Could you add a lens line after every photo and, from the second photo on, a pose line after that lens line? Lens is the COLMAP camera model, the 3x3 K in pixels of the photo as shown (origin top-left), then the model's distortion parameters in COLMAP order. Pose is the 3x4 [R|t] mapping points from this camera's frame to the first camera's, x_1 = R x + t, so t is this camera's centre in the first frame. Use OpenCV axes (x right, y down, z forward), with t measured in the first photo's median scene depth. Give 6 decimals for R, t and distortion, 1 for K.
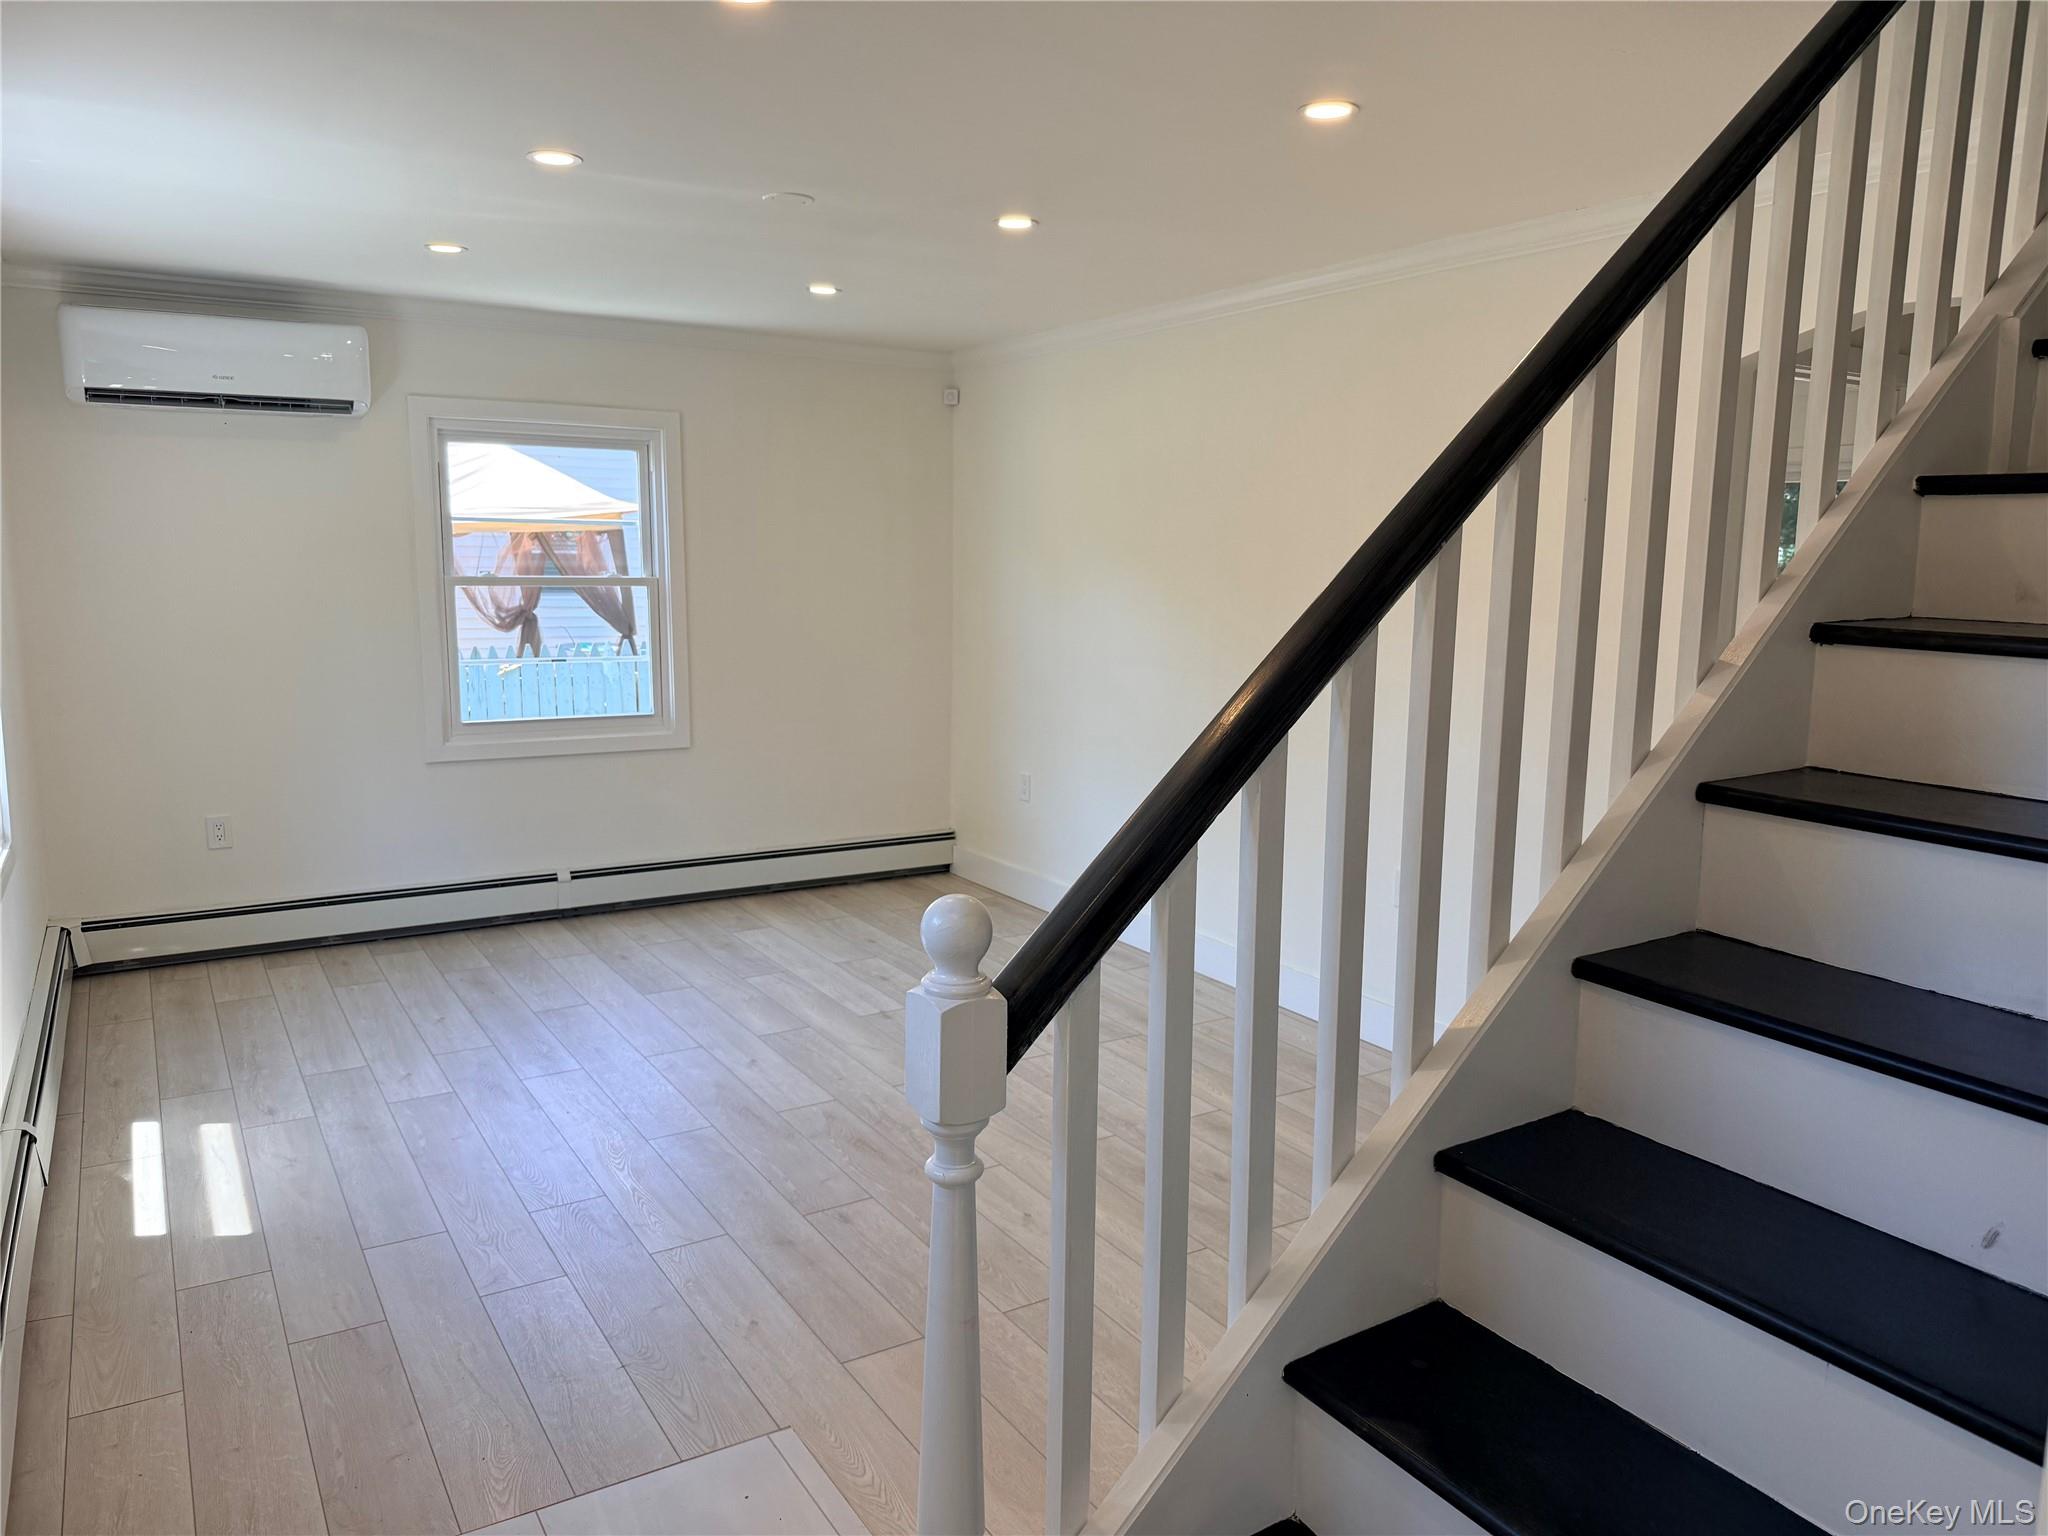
lens RADIAL K [[1432.5, 0, 1033.0], [0, 1432.5, 770.6], [0, 0, 1]] dist [0.006567, 0.000165]
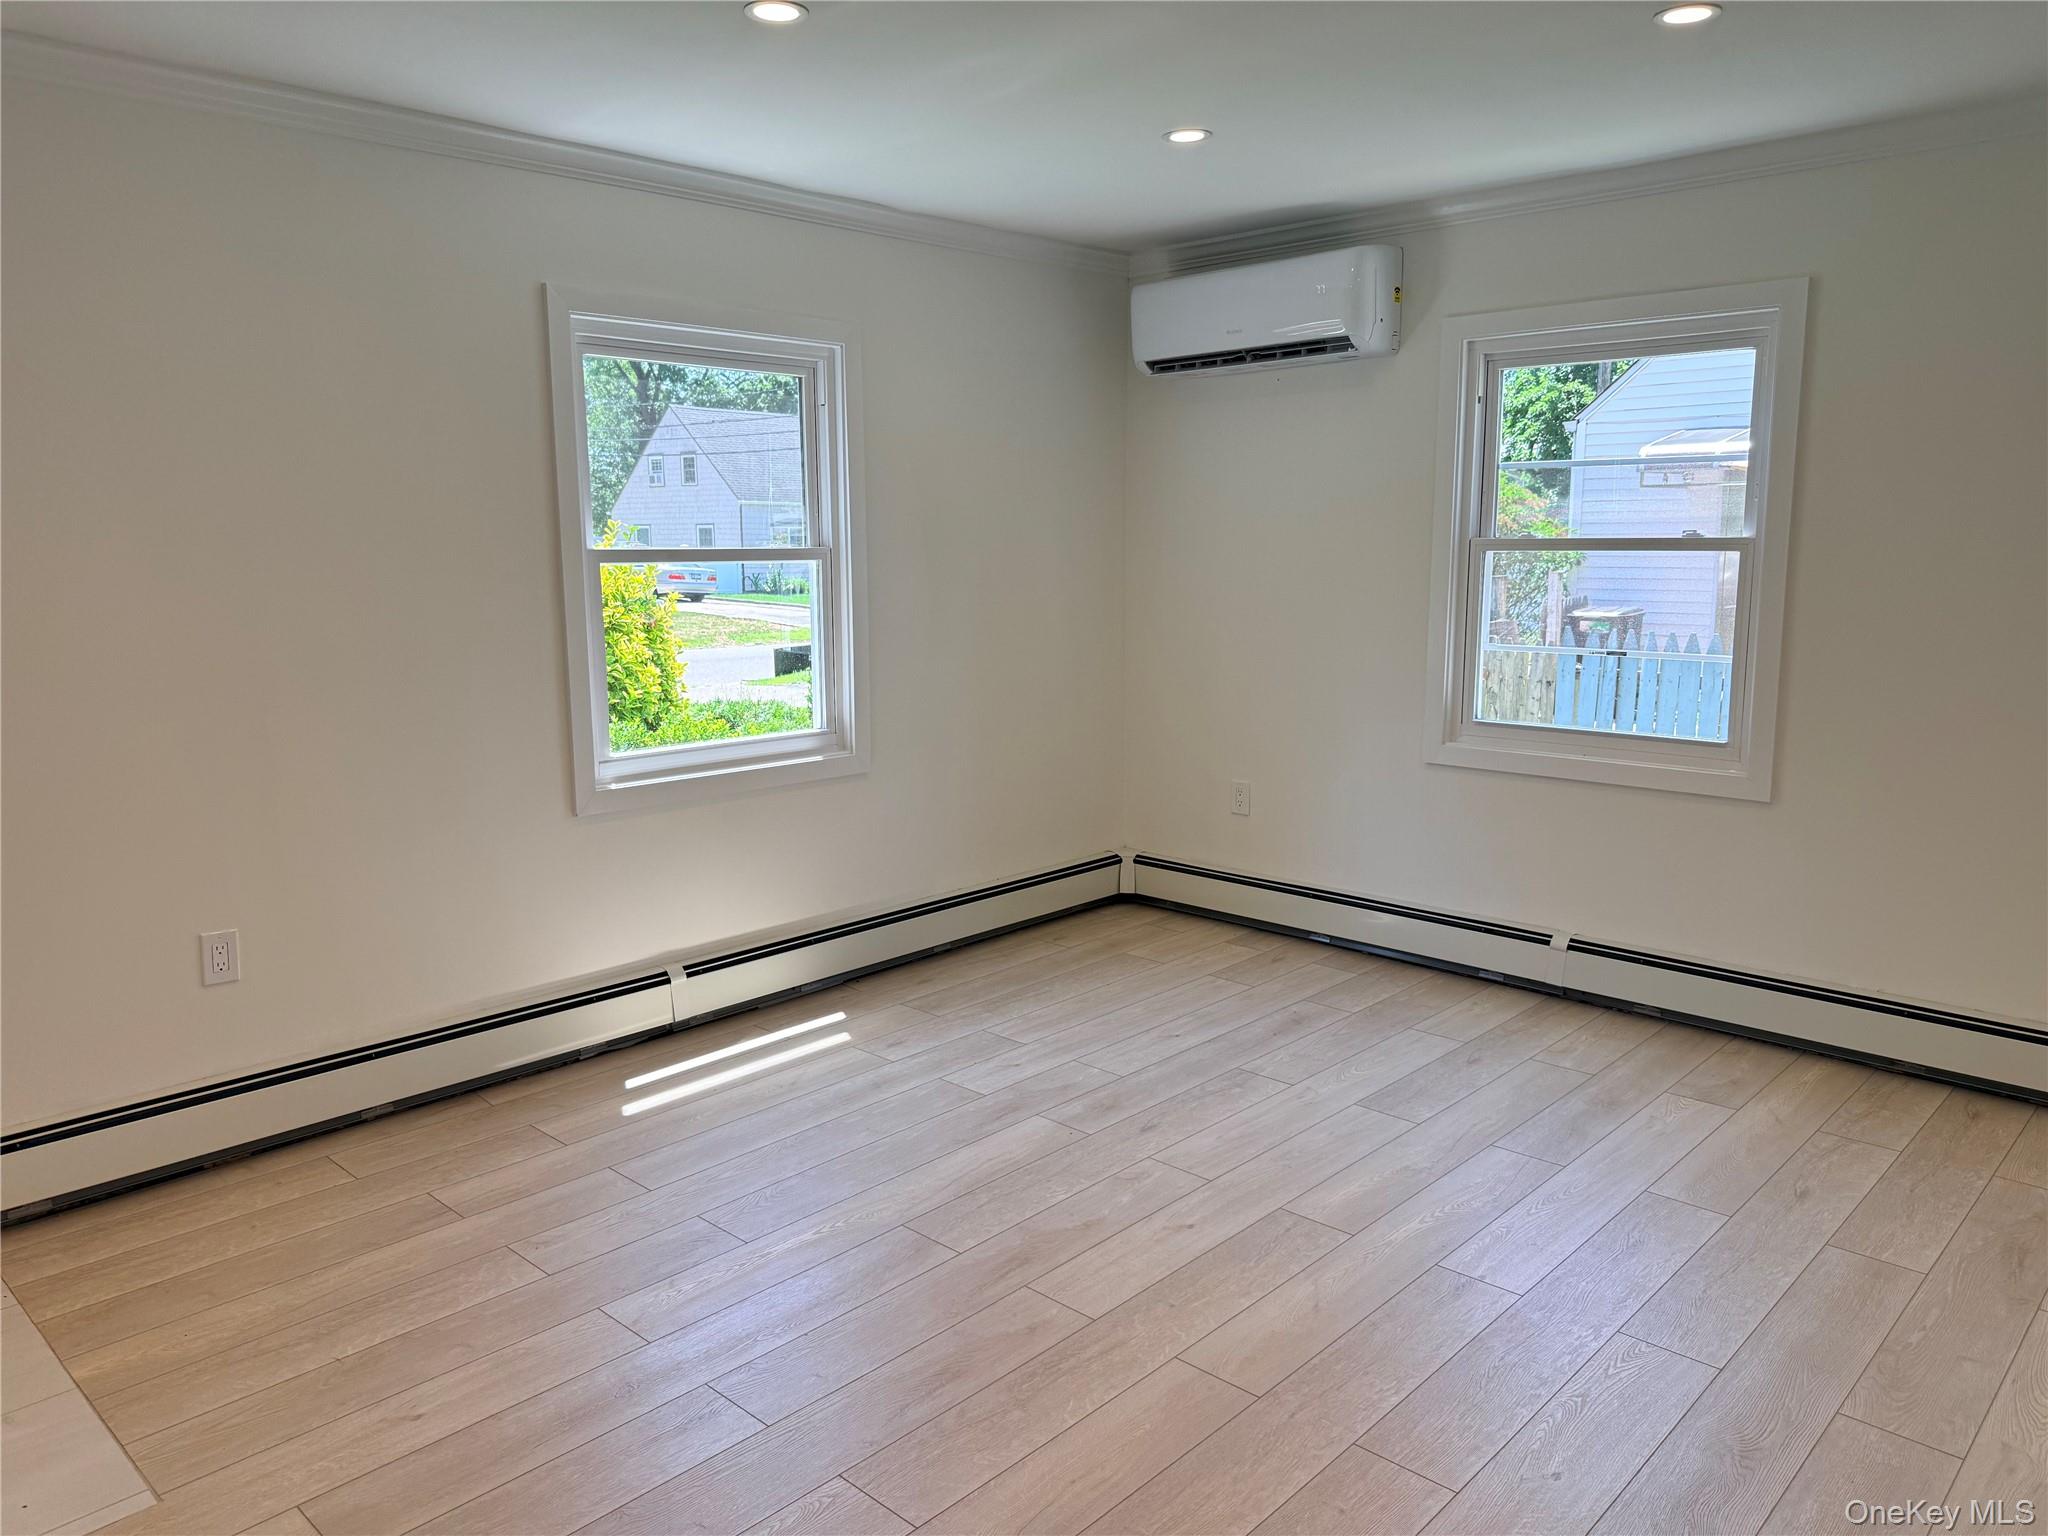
lens RADIAL K [[1445.5, 0, 1024.0], [0, 1445.5, 768.0], [0, 0, 1]] dist [0.093669, -0.109806]
pose [[0.248149, 0.145730, -0.957698, 0.369762], [-0.139525, 0.983689, 0.113533, -0.072911], [0.958621, 0.105449, 0.264434, 0.607733]]
